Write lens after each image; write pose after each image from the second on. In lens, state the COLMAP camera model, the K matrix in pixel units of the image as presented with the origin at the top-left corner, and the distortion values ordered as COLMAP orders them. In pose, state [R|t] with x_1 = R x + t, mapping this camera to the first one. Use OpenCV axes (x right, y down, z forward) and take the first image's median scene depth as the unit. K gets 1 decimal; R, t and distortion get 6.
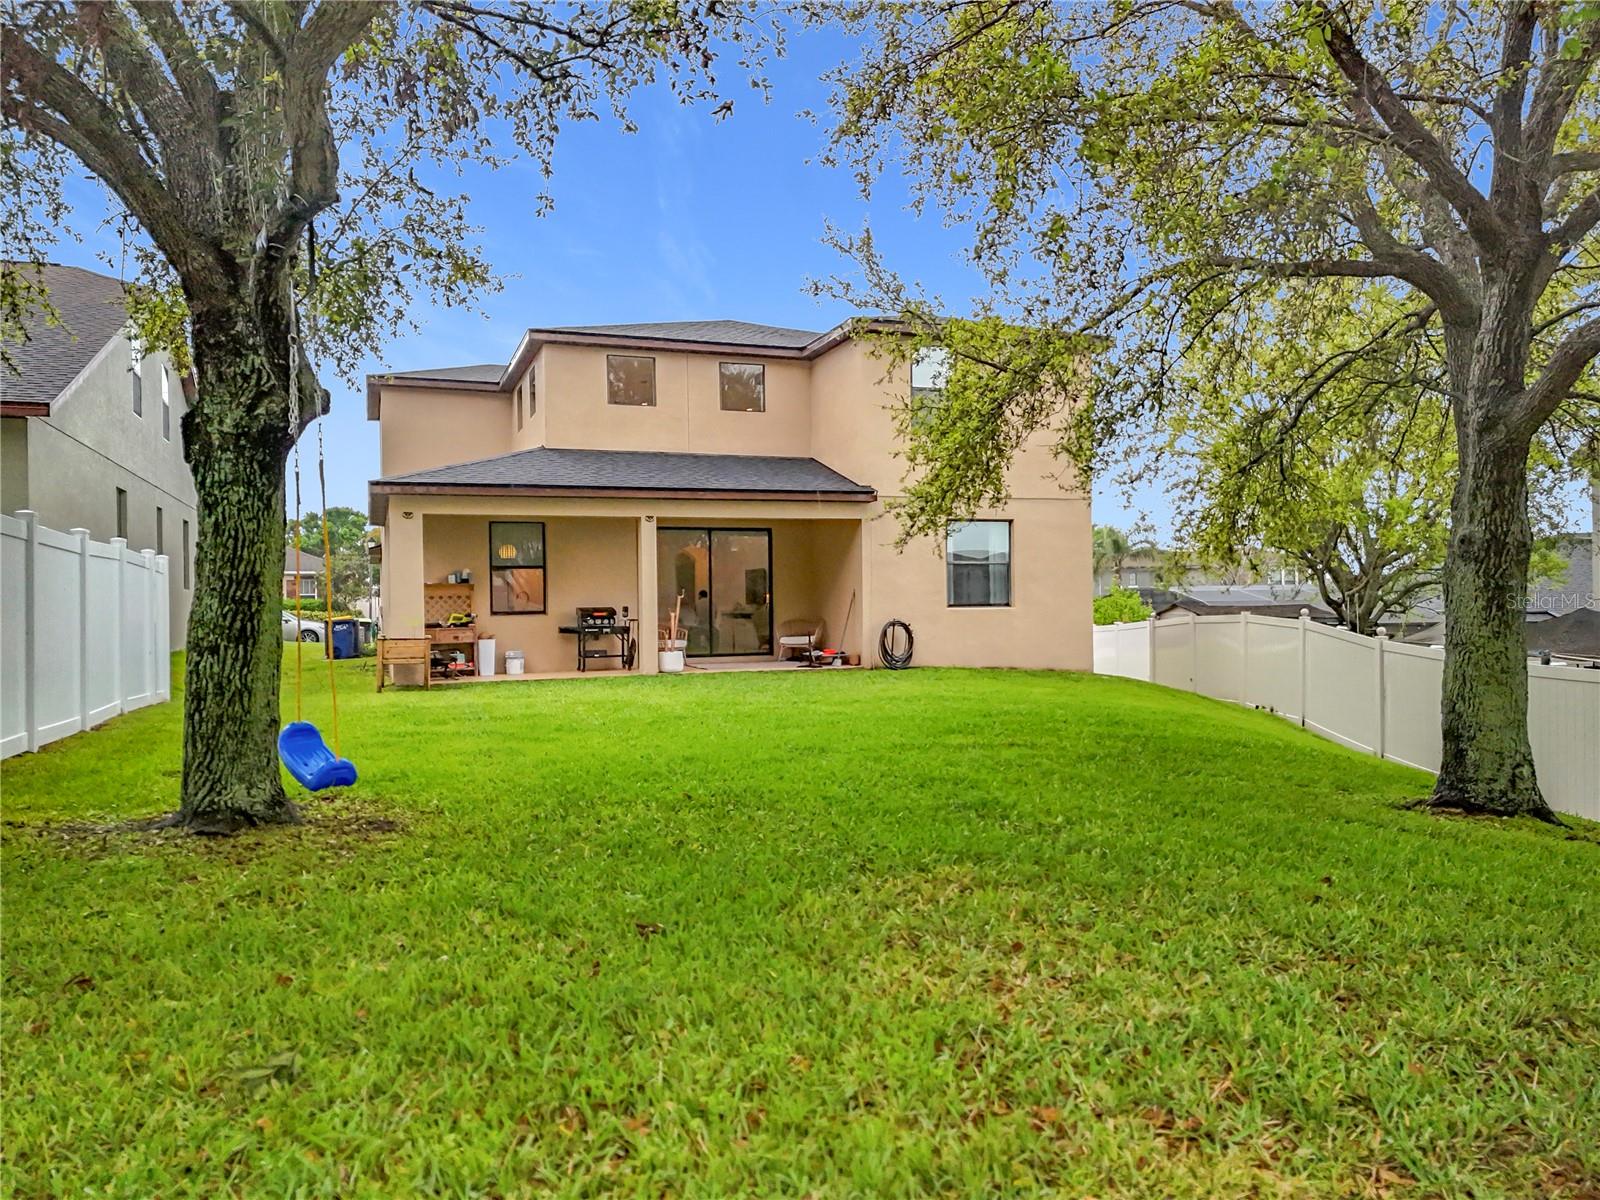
lens RADIAL K [[1229.3, 0, 801.7], [0, 1229.3, 604.7], [0, 0, 1]] dist [0.067776, -0.067146]
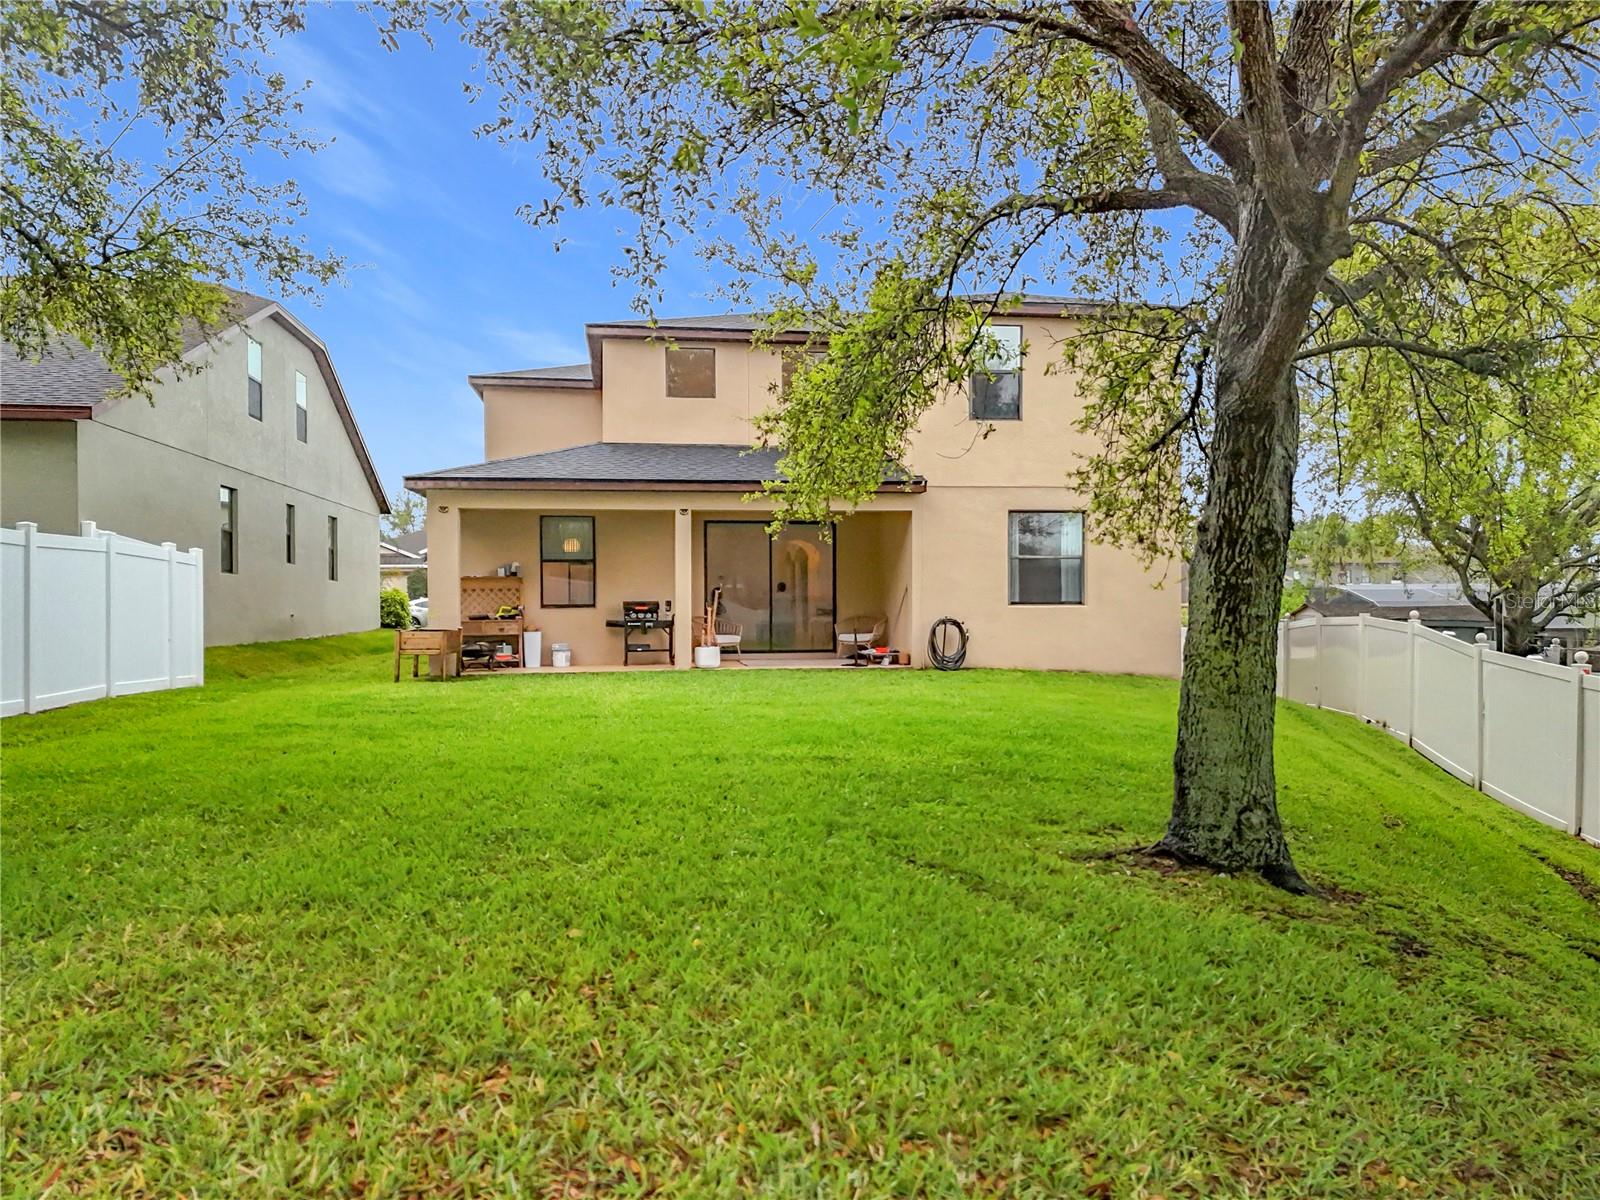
lens RADIAL K [[1218.3, 0, 793.3], [0, 1218.3, 604.8], [0, 0, 1]] dist [0.097302, -0.100348]
pose [[0.976882, 0.010163, -0.213536, 0.169882], [-0.009299, 0.999944, 0.005053, -0.001184], [0.213576, -0.002950, 0.976922, 0.063314]]
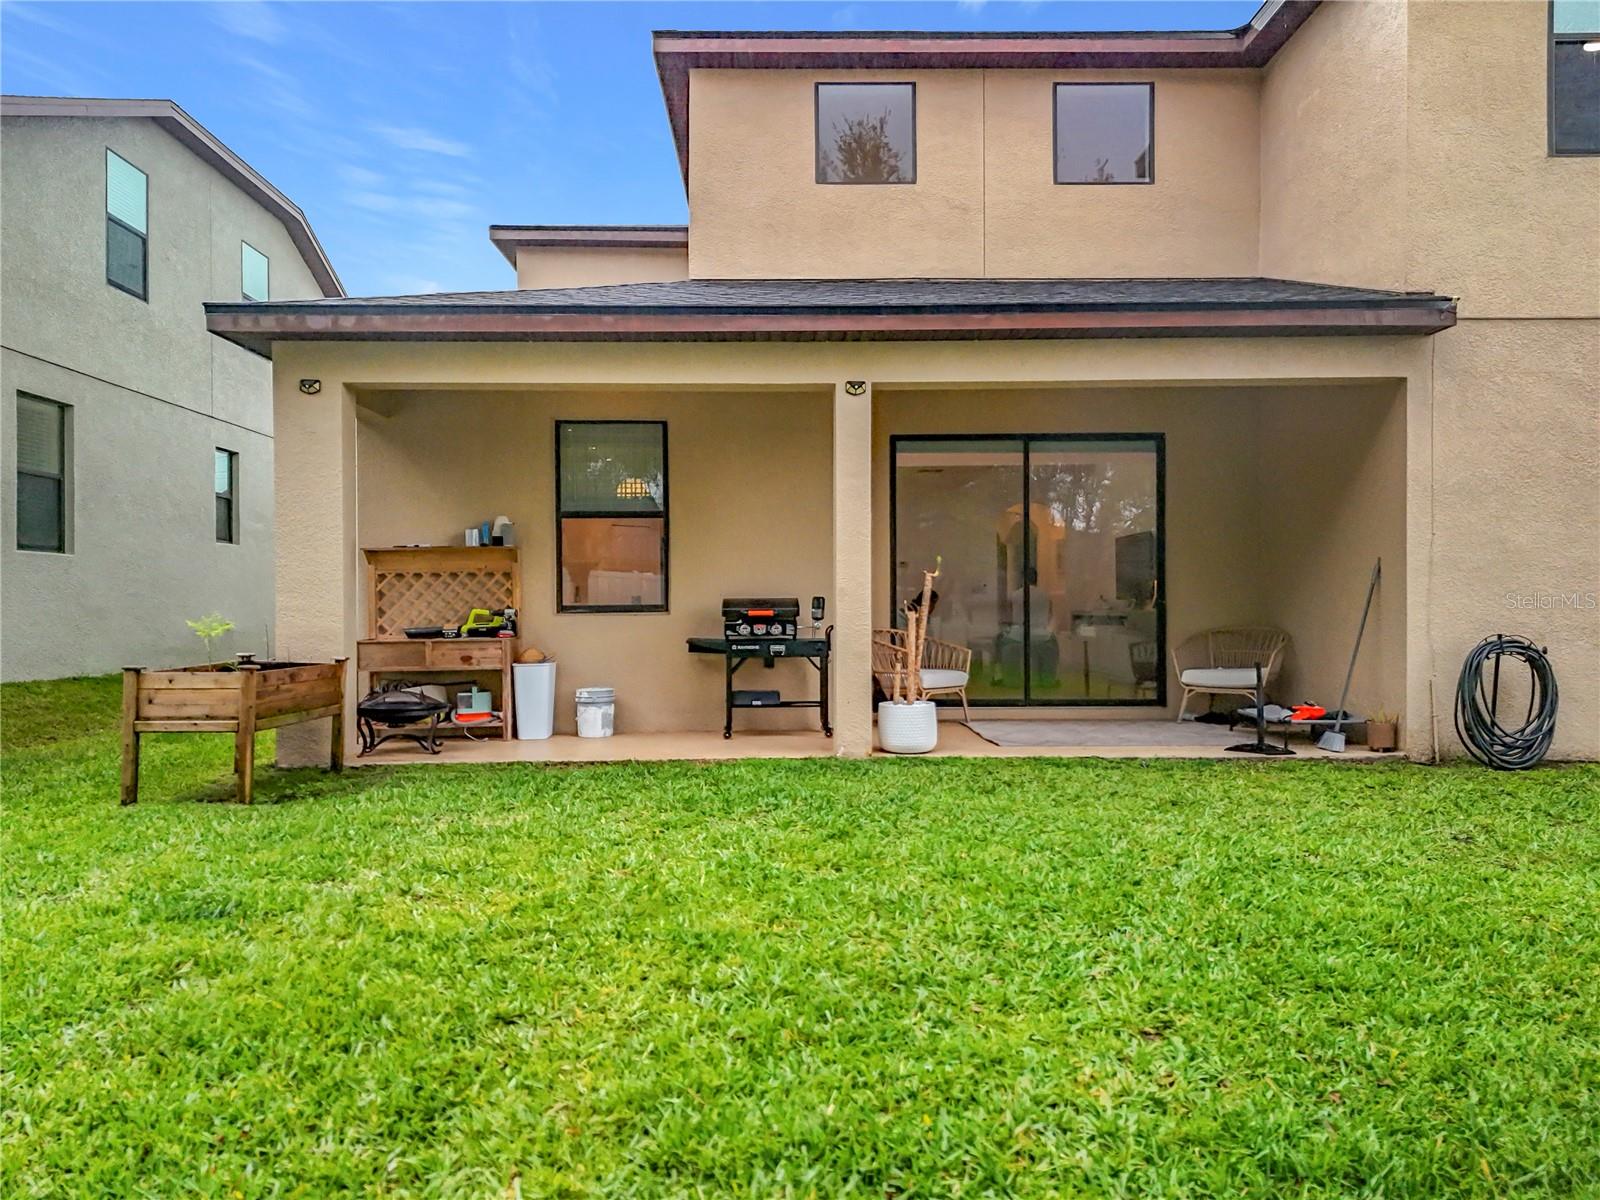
lens RADIAL K [[1164.3, 0, 795.6], [0, 1164.3, 606.7], [0, 0, 1]] dist [0.094374, -0.086274]
pose [[0.943253, 0.008299, -0.331972, -0.008779], [-0.008717, 0.999962, 0.000229, 0.005272], [0.331961, 0.002678, 0.943289, 0.609151]]
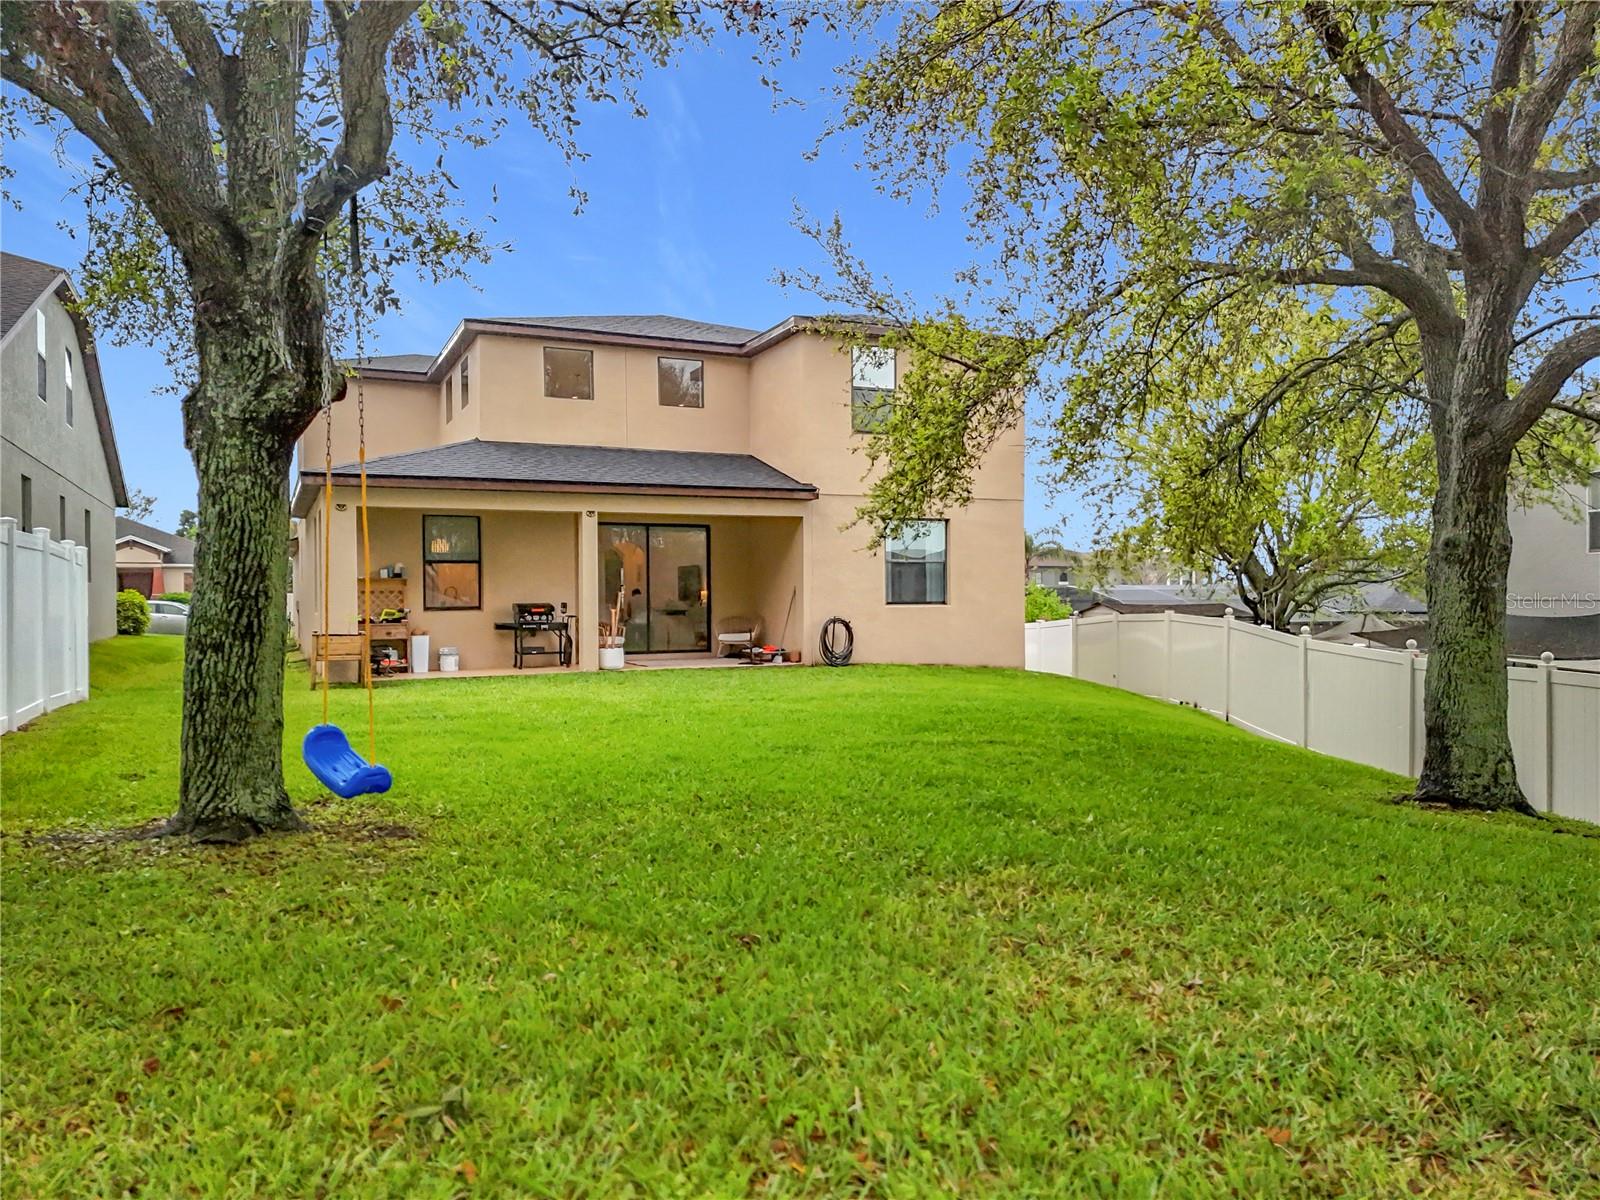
lens RADIAL K [[1217.4, 0, 804.7], [0, 1217.4, 605.5], [0, 0, 1]] dist [0.069773, -0.076990]
pose [[0.996629, 0.004923, 0.081897, -0.031817], [-0.005201, 0.999981, 0.003183, -0.000235], [-0.081880, -0.003598, 0.996636, 0.009656]]
